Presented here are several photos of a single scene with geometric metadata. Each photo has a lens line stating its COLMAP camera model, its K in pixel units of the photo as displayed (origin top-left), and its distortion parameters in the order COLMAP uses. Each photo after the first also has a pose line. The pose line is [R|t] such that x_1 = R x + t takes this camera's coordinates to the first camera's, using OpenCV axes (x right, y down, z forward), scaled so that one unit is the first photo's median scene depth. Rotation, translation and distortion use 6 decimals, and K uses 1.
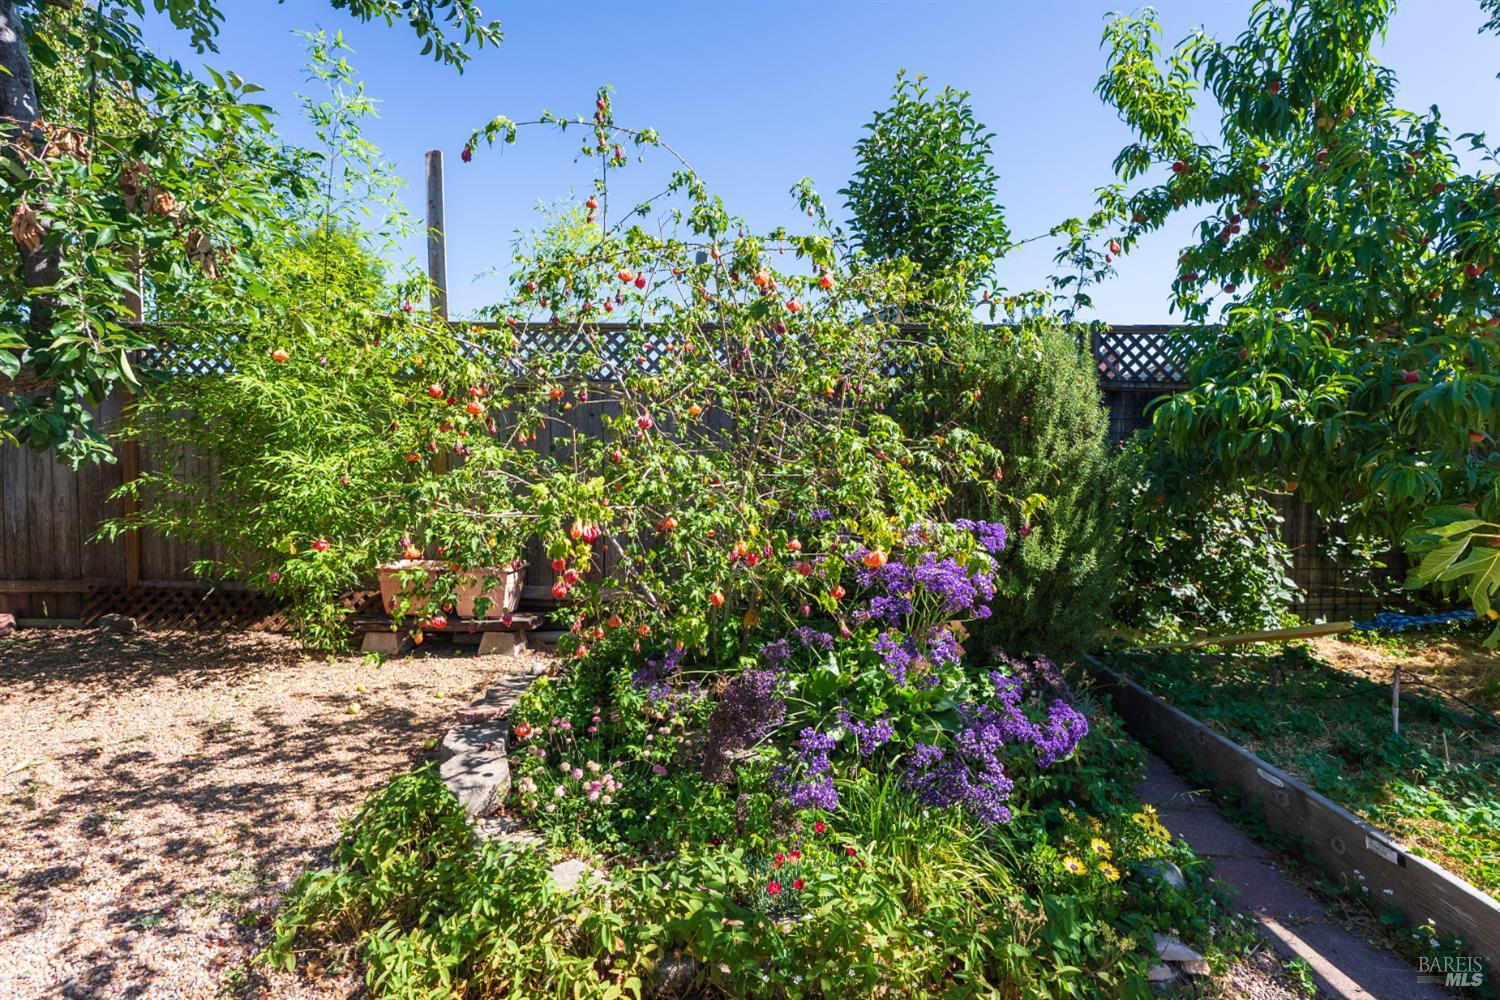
lens RADIAL K [[658.8, 0, 750.0], [0, 658.8, 500.0], [0, 0, 1]] dist [-0.010807, 0.000185]
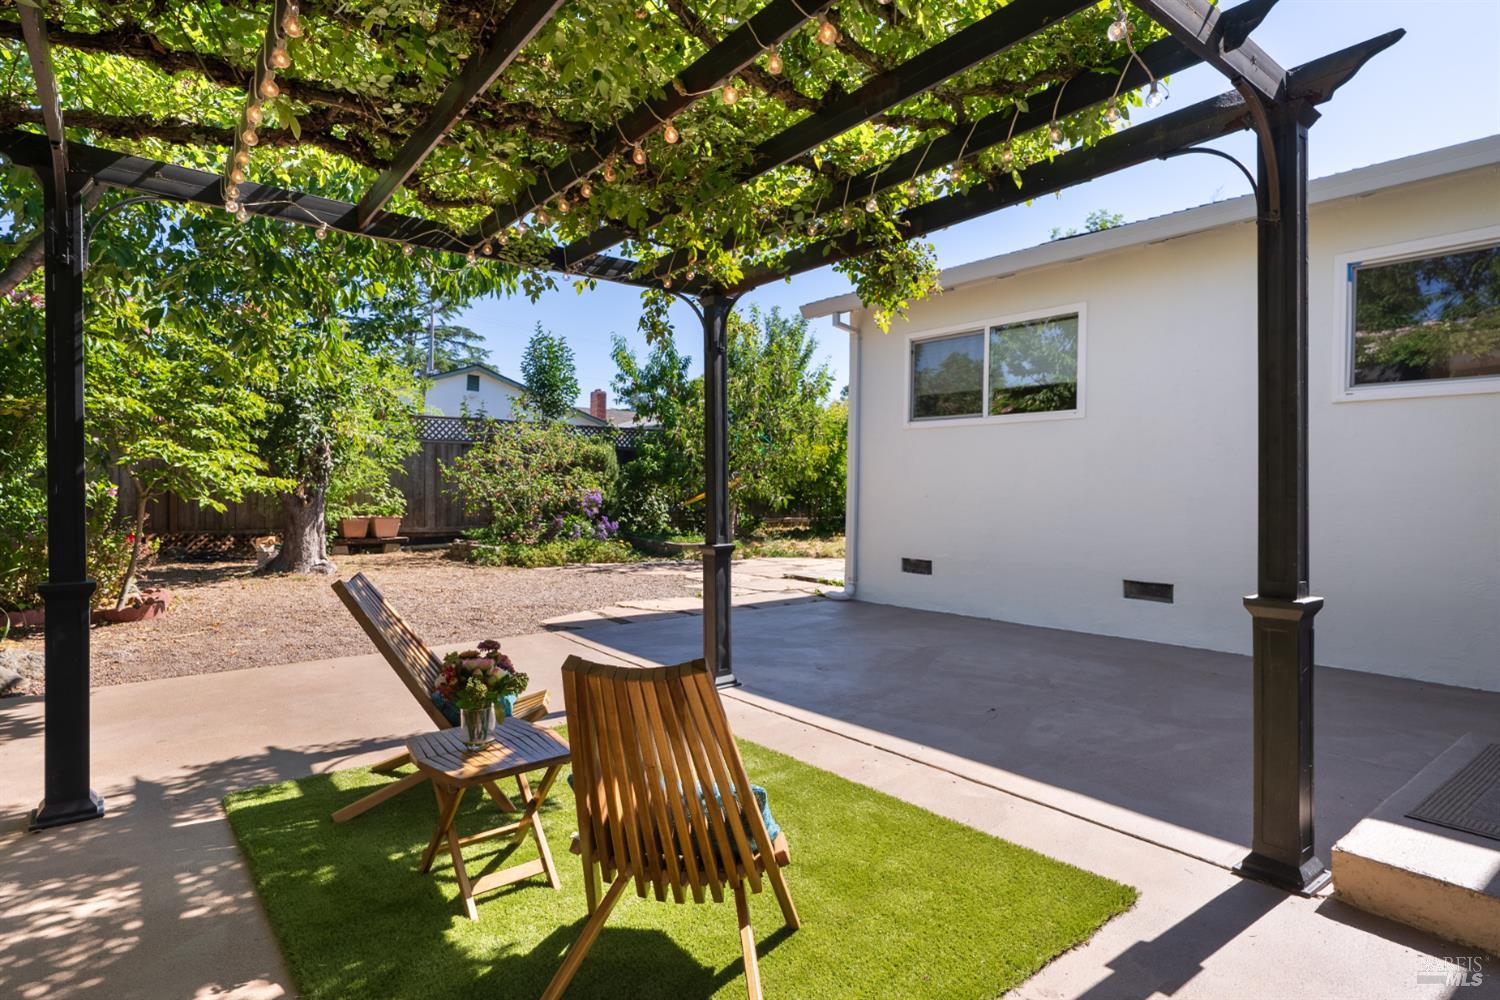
lens RADIAL K [[788.6, 0, 750.0], [0, 788.6, 500.0], [0, 0, 1]] dist [-0.000112, -0.000893]
pose [[0.769375, -0.001660, 0.638796, -1.256523], [0.026990, 0.999188, -0.029910, 0.171701], [-0.638227, 0.040253, 0.768795, -2.114709]]
